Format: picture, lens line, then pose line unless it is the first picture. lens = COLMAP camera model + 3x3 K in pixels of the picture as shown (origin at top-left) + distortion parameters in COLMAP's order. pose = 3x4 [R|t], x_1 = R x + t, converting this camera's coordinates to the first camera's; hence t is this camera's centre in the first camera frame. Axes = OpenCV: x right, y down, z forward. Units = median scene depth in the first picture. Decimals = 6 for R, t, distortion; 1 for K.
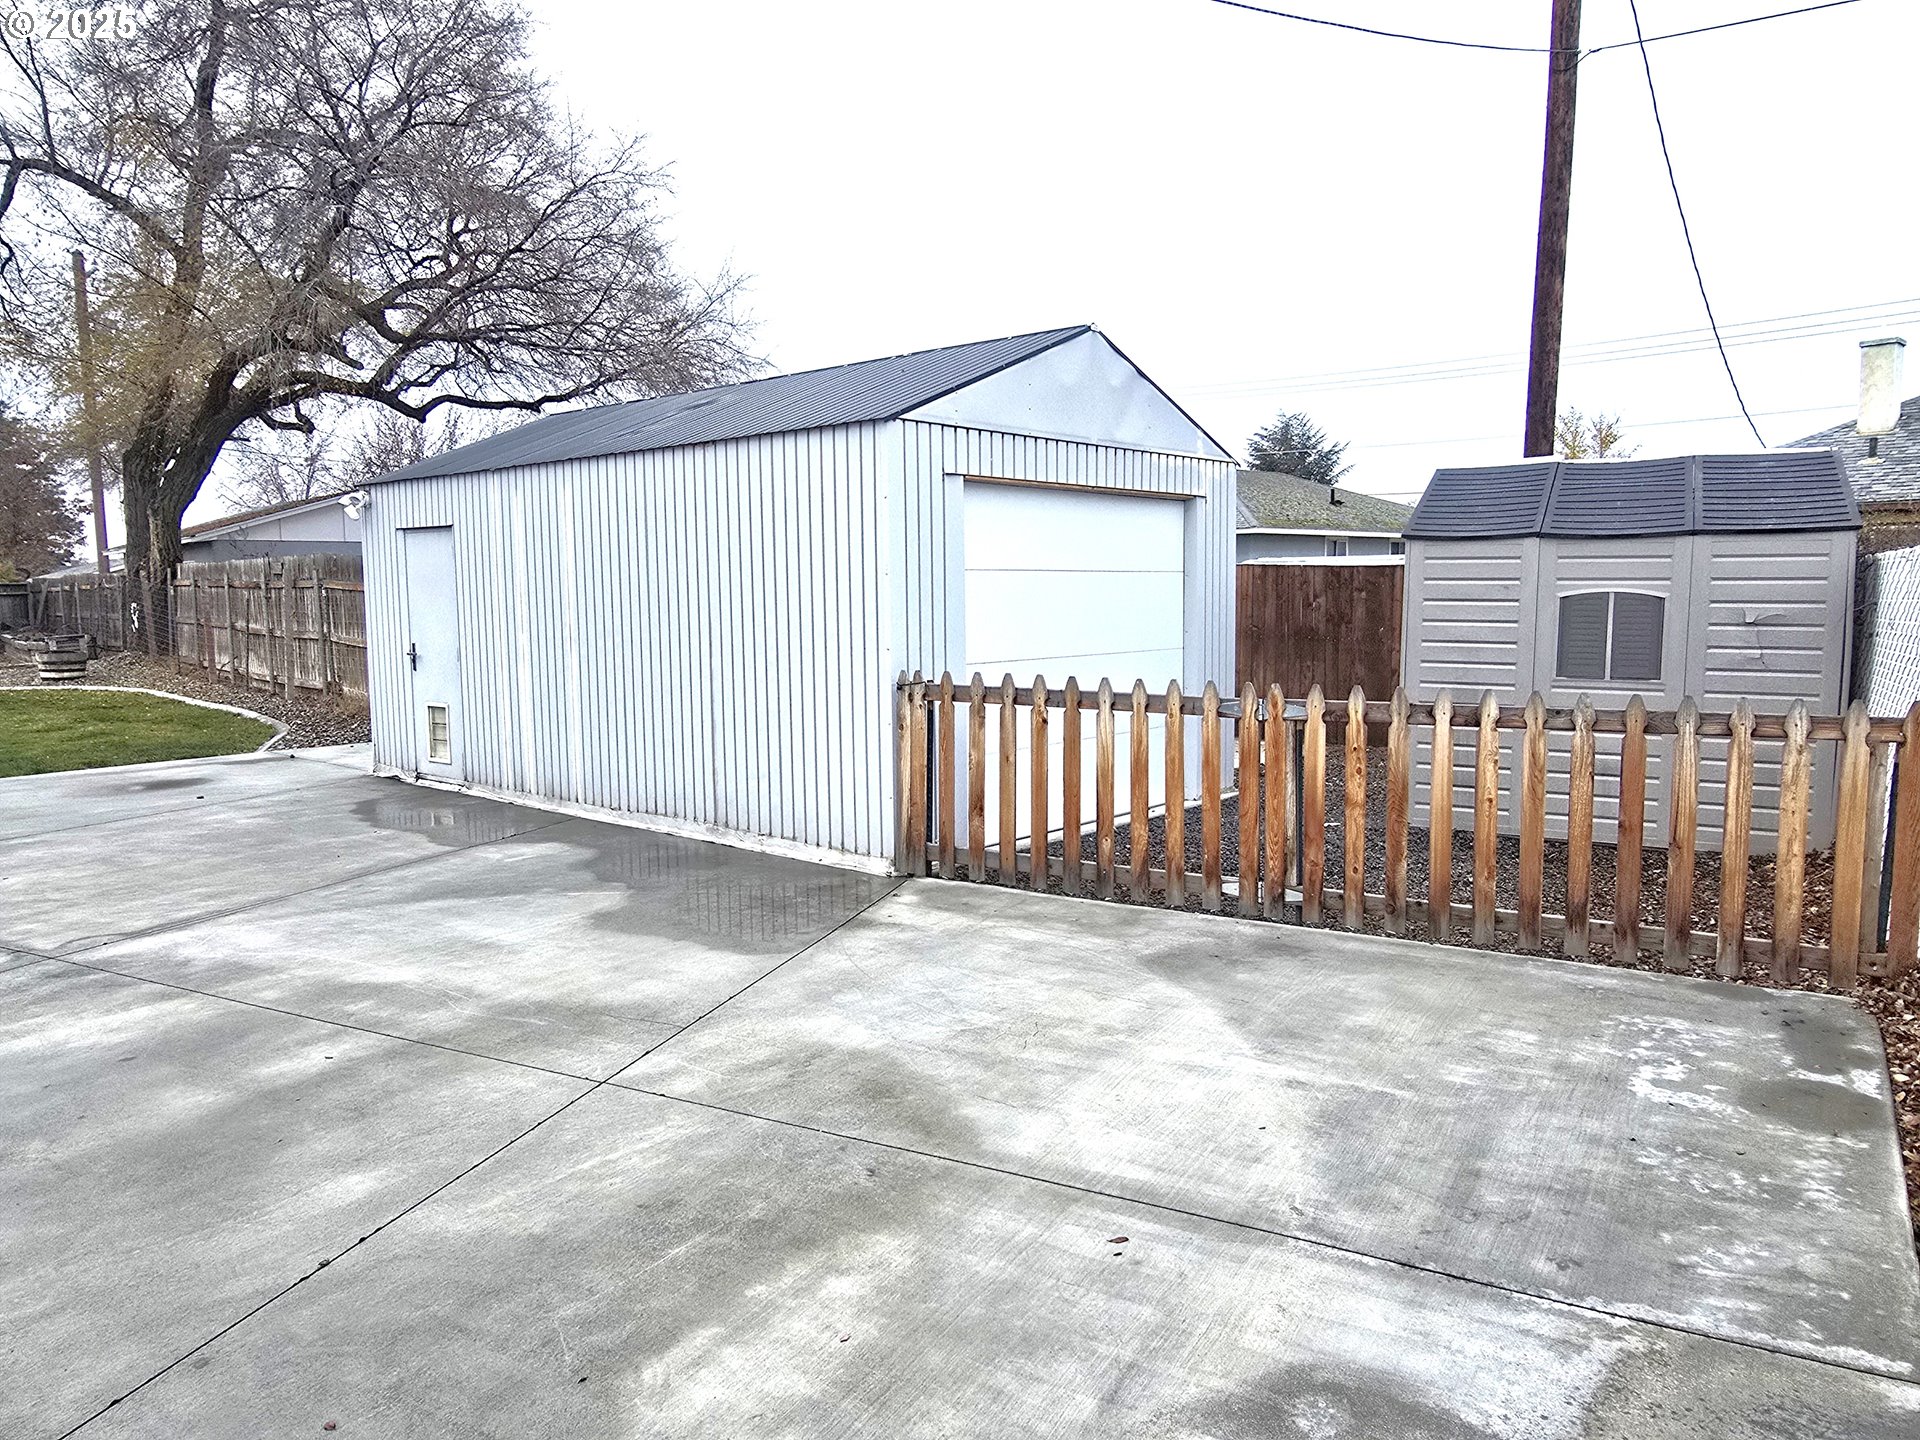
lens RADIAL K [[1308.9, 0, 975.8], [0, 1308.9, 722.1], [0, 0, 1]] dist [-0.004390, 0.003609]
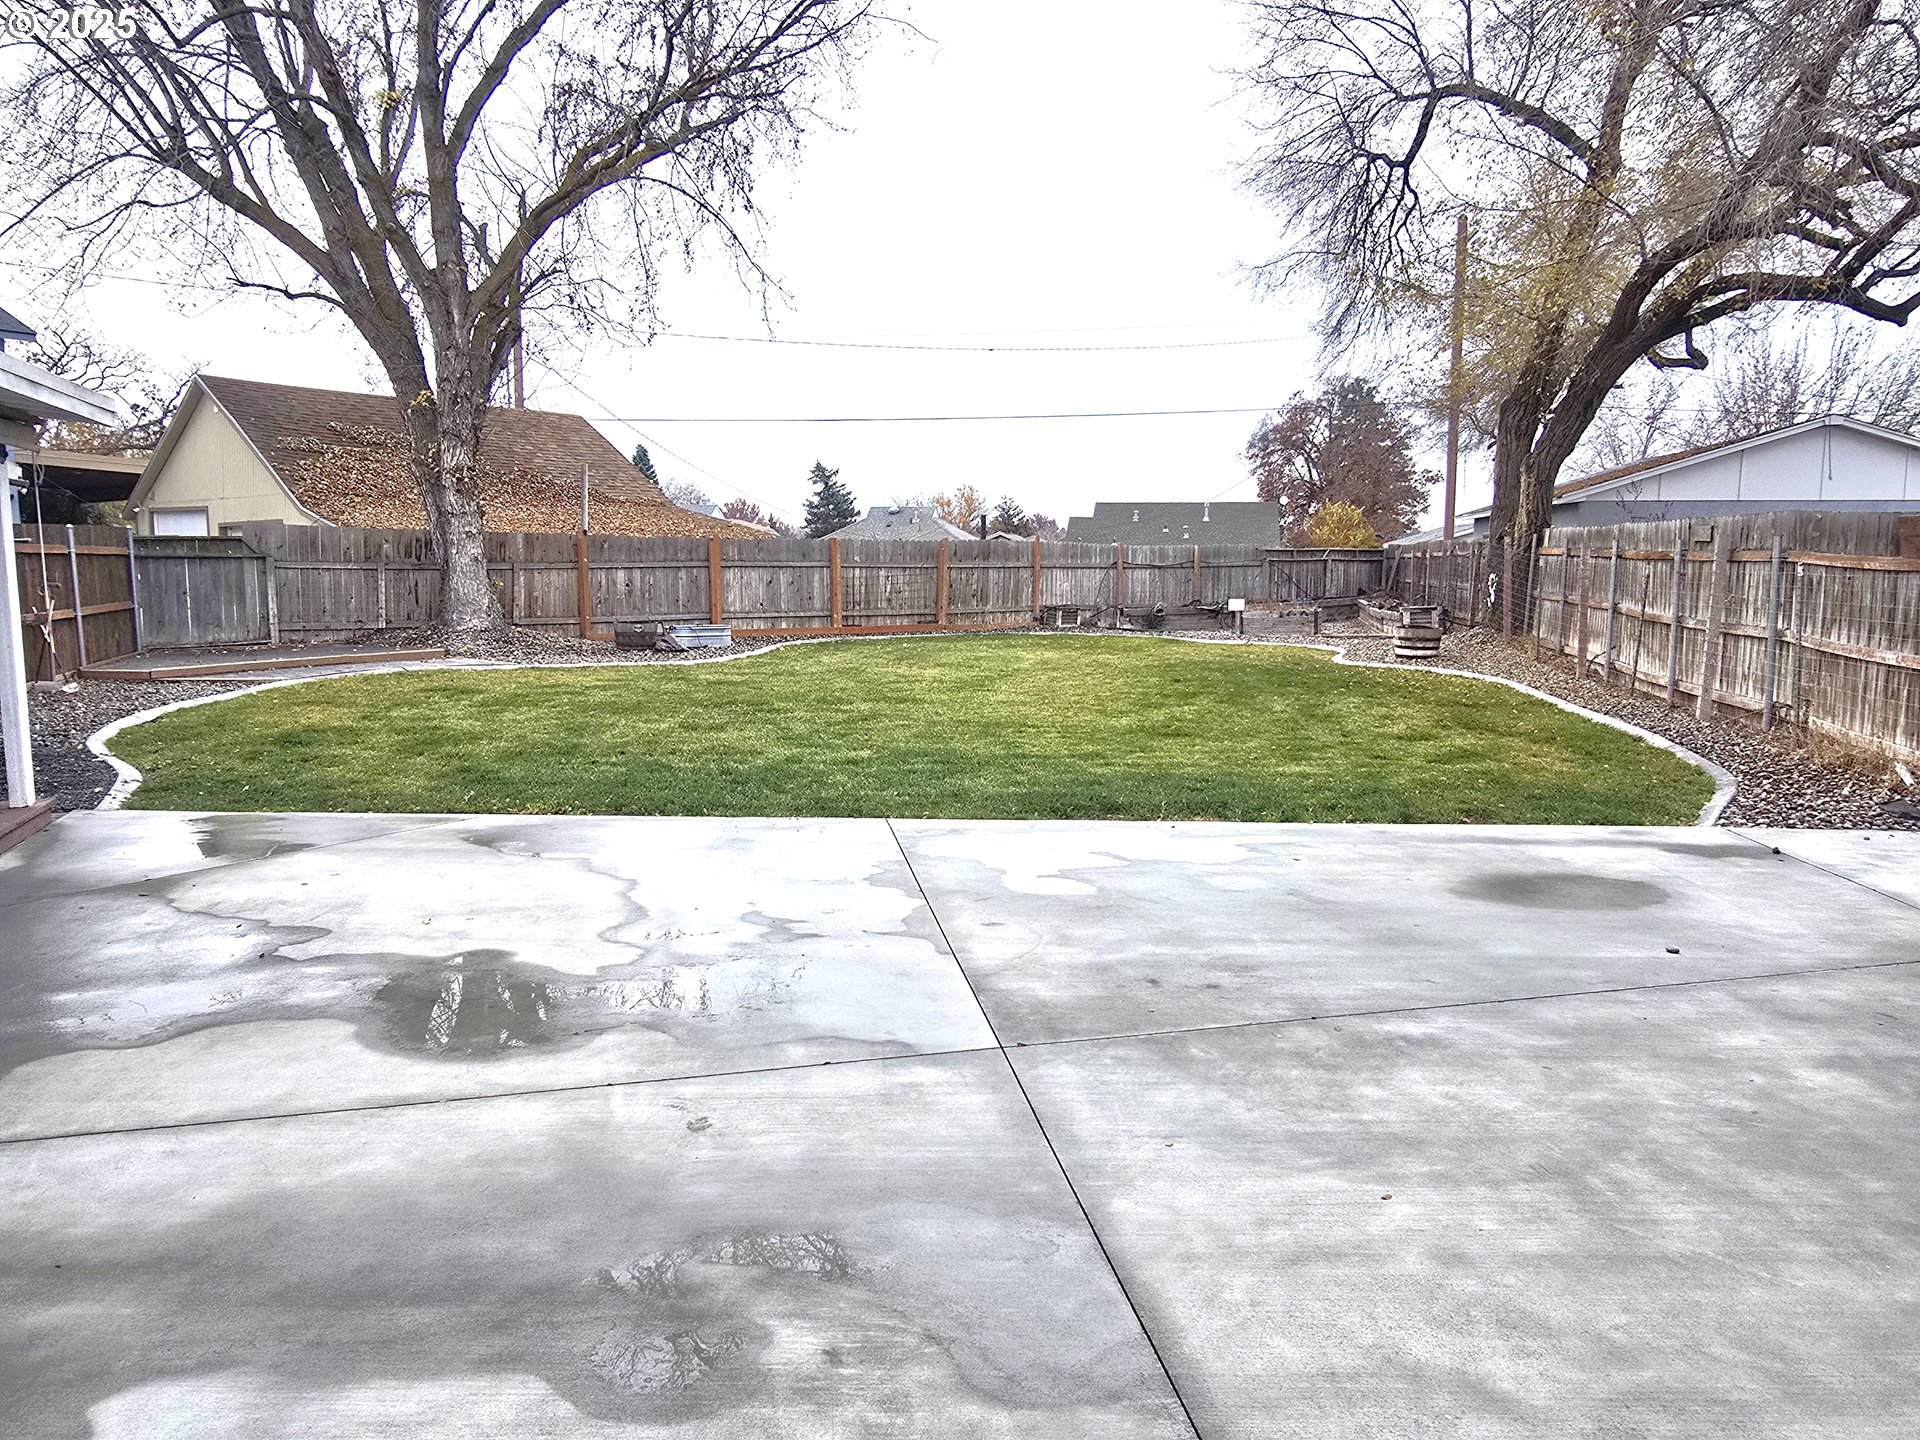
lens RADIAL K [[1308.9, 0, 975.8], [0, 1308.9, 722.1], [0, 0, 1]] dist [-0.004390, 0.003609]
pose [[0.608675, 0.113360, -0.785280, -0.153289], [-0.094177, 0.993066, 0.070358, -0.021043], [0.787810, 0.031130, 0.615131, 0.187677]]
